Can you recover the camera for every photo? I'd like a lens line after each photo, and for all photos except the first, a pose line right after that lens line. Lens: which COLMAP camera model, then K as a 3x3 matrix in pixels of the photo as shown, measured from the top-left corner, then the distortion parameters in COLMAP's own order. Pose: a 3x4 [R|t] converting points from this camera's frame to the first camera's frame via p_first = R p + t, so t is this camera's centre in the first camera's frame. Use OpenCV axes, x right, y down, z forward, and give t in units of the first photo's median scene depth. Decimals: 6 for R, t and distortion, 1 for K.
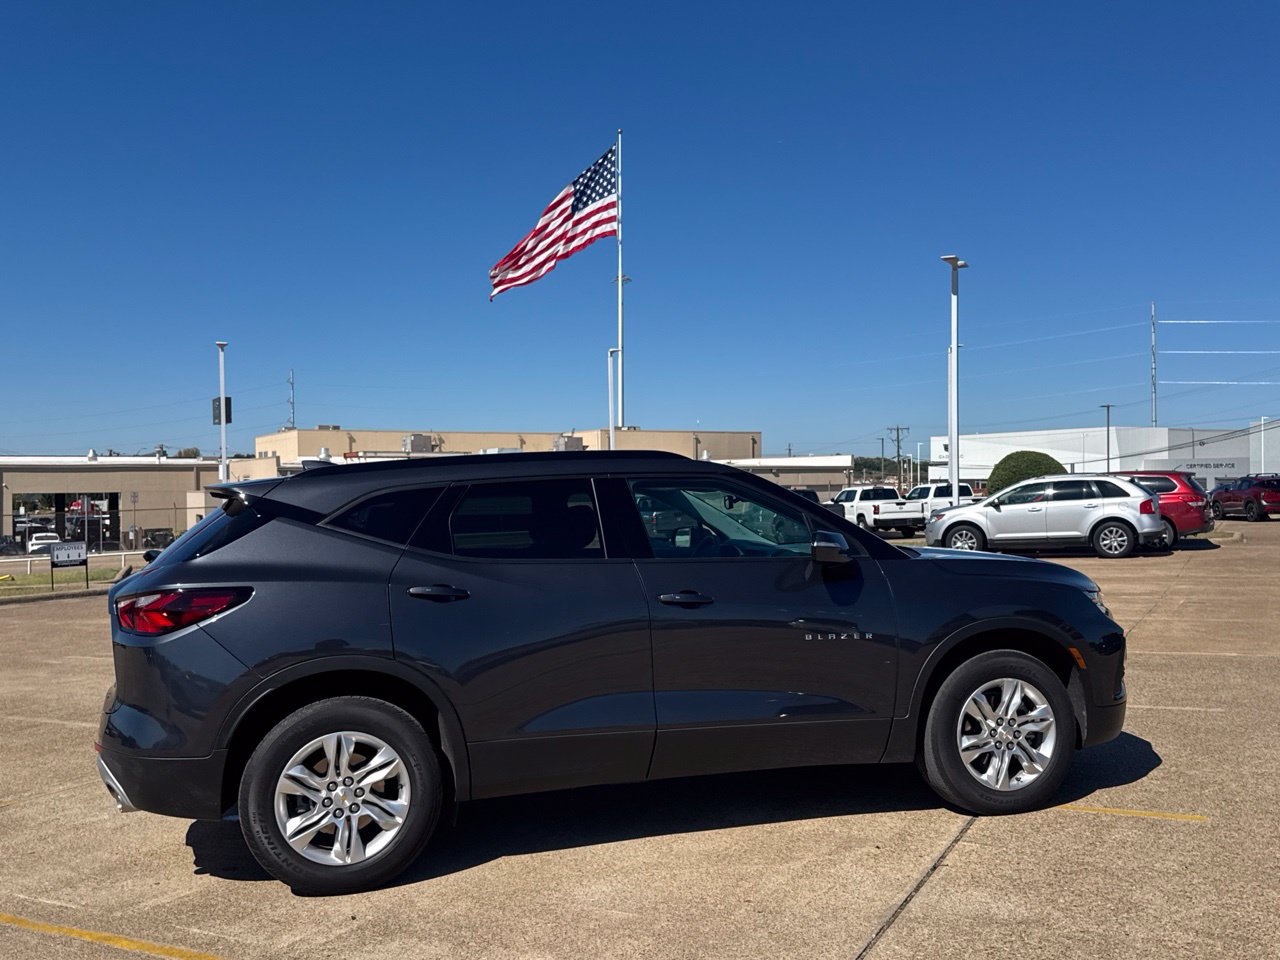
lens RADIAL K [[1188.8, 0, 651.4], [0, 1188.8, 475.3], [0, 0, 1]] dist [0.043260, 0.000000]
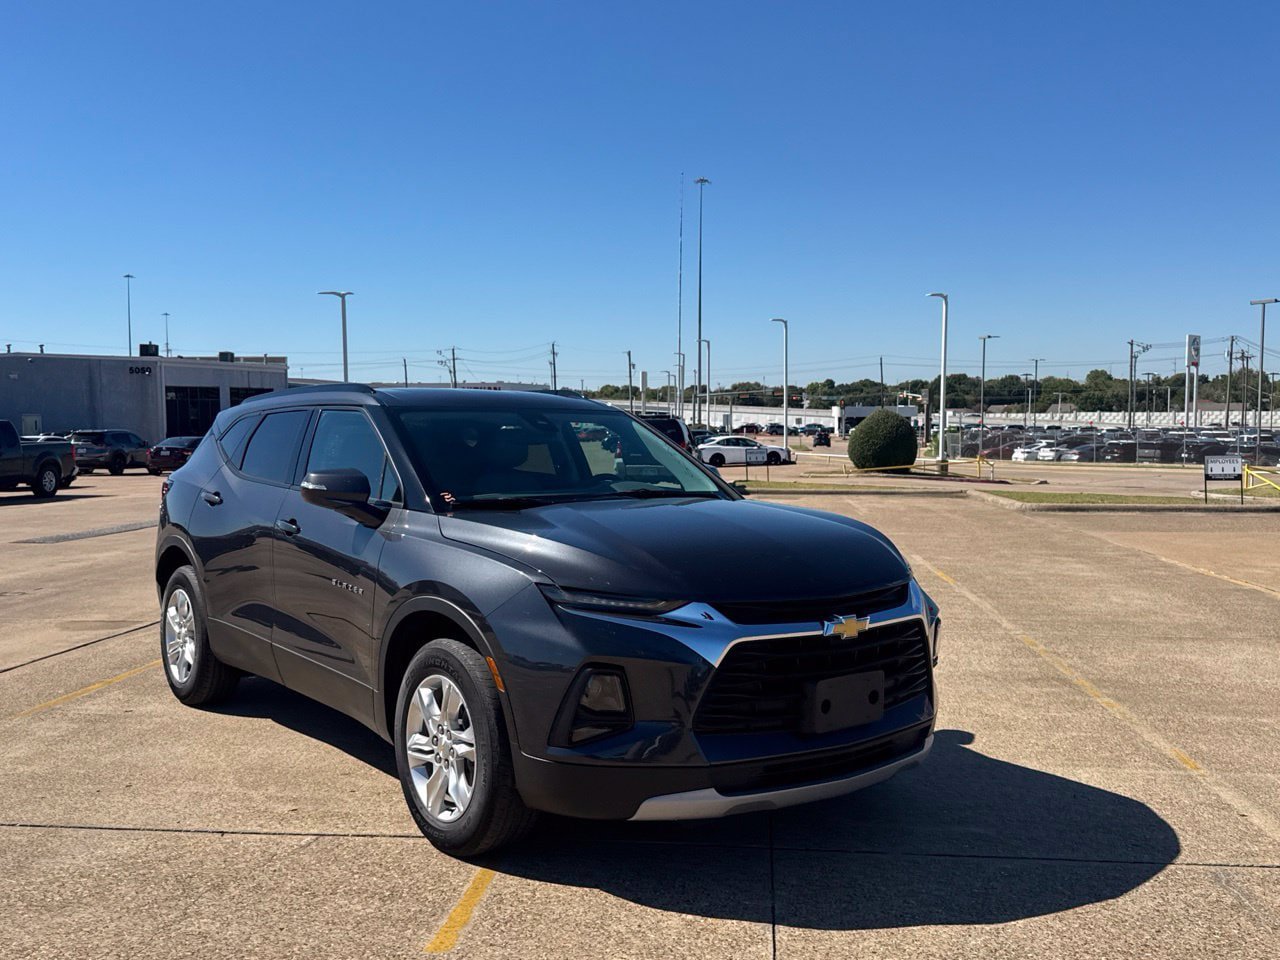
lens RADIAL K [[1188.8, 0, 638.7], [0, 1188.8, 474.4], [0, 0, 1]] dist [0.043260, 0.000000]
pose [[0.366171, 0.068200, -0.928045, 1.120434], [0.004499, 0.997169, 0.075055, -0.019231], [0.930537, -0.031658, 0.364828, 0.901475]]
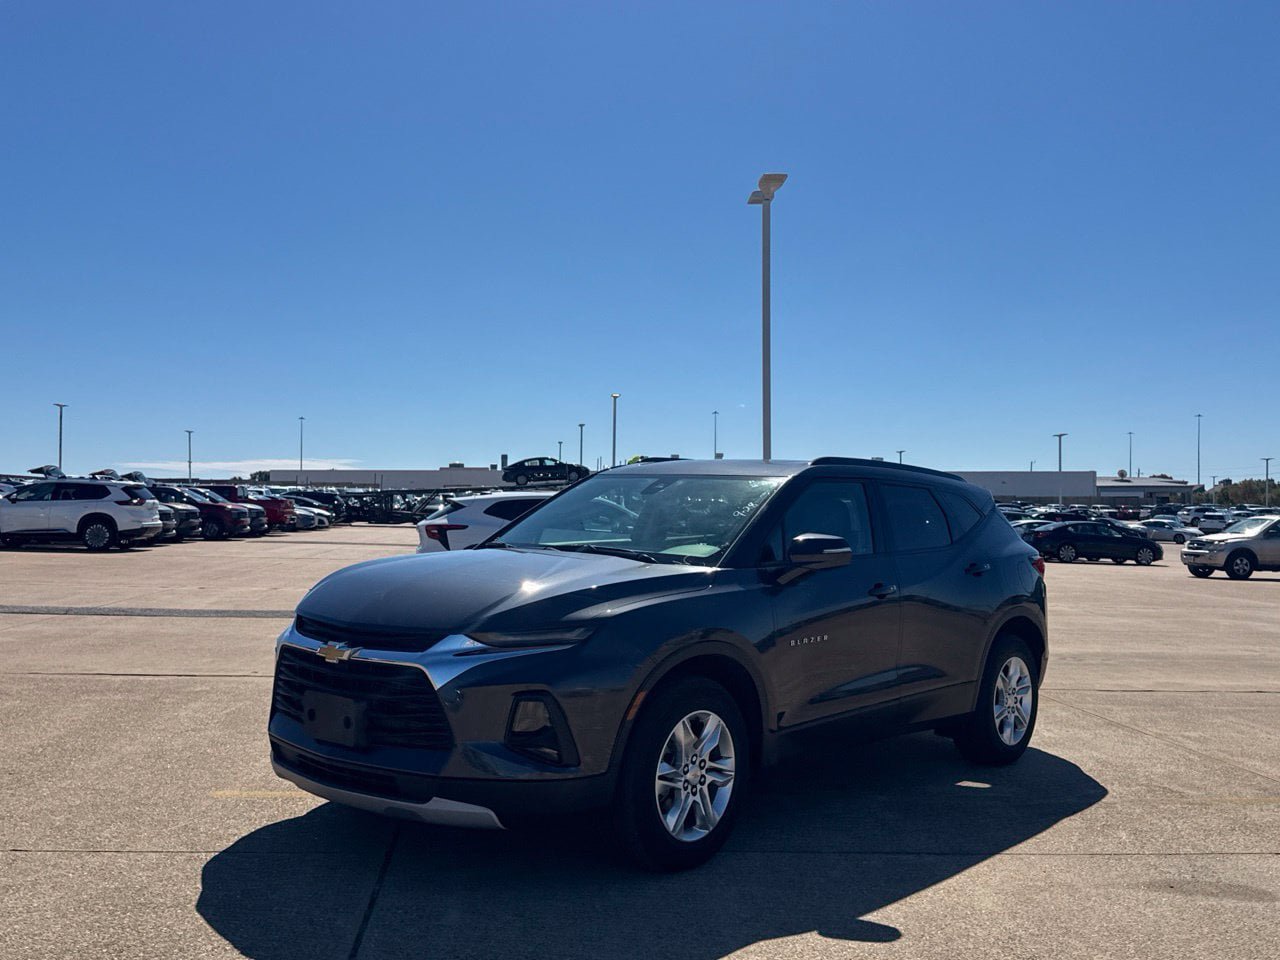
lens RADIAL K [[1188.8, 0, 646.5], [0, 1188.8, 482.4], [0, 0, 1]] dist [0.043260, 0.000000]
pose [[-0.839545, 0.000080, -0.543290, 0.742731], [0.012902, 0.999721, -0.019789, 0.032524], [0.543136, -0.023623, -0.839312, 2.196230]]
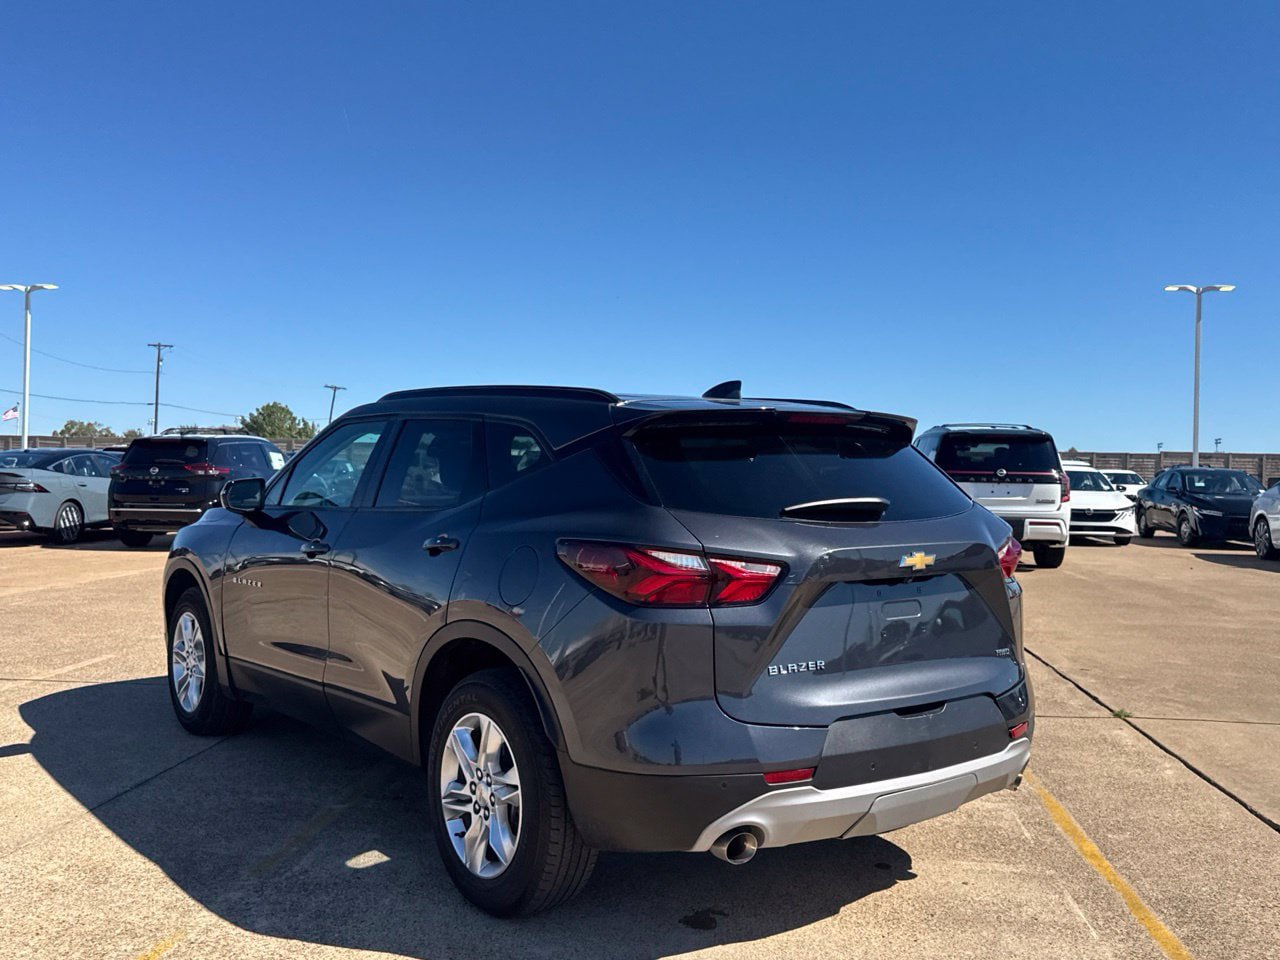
lens RADIAL K [[1188.8, 0, 633.4], [0, 1188.8, 480.8], [0, 0, 1]] dist [0.043260, 0.000000]
pose [[-0.360882, 0.016005, 0.932474, -1.084478], [-0.020858, 0.999464, -0.025227, 0.080778], [-0.932378, -0.028554, -0.360355, 1.457475]]
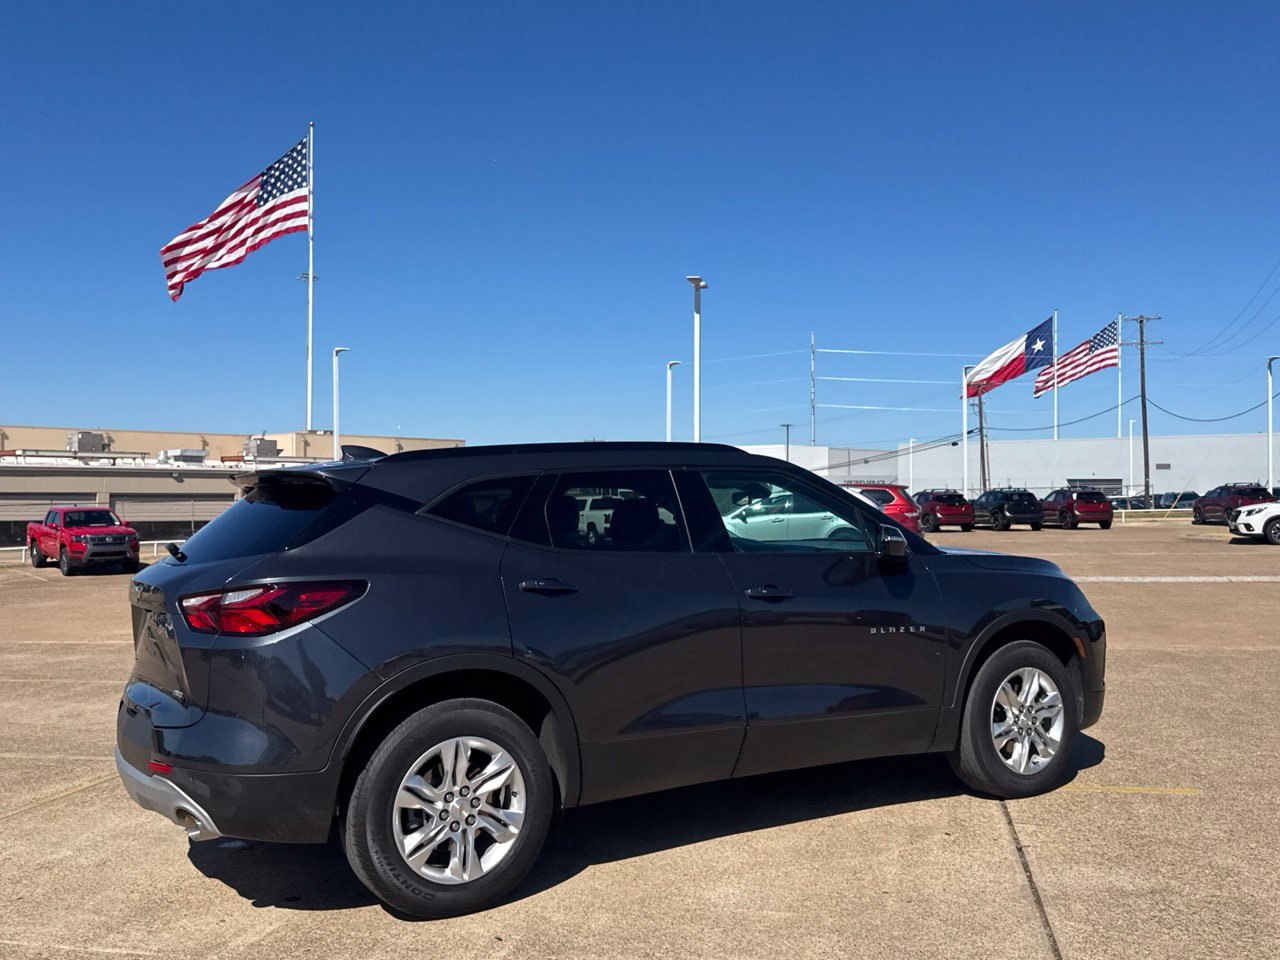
lens RADIAL K [[1188.8, 0, 648.9], [0, 1188.8, 453.4], [0, 0, 1]] dist [0.043260, 0.000000]
pose [[0.965042, 0.025310, 0.260871, -0.331235], [-0.018357, 0.999409, -0.029059, 0.017704], [-0.261453, 0.023254, 0.964936, 0.061528]]
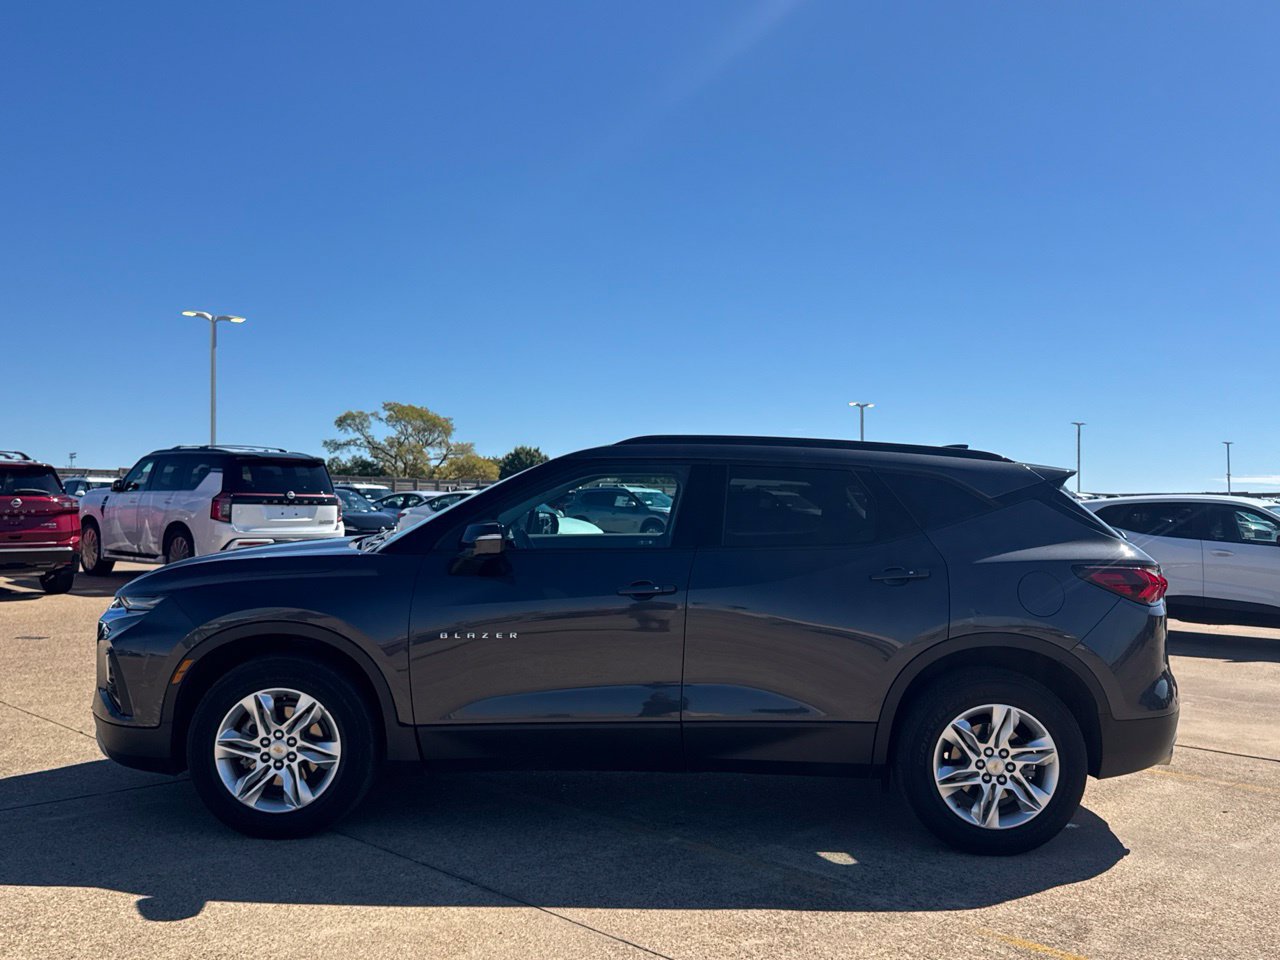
lens RADIAL K [[1188.8, 0, 652.7], [0, 1188.8, 512.2], [0, 0, 1]] dist [0.043260, 0.000000]
pose [[-0.960558, 0.012261, 0.277810, -0.353507], [0.007819, 0.999823, -0.017089, 0.069341], [-0.277971, -0.014243, -0.960484, 2.278264]]
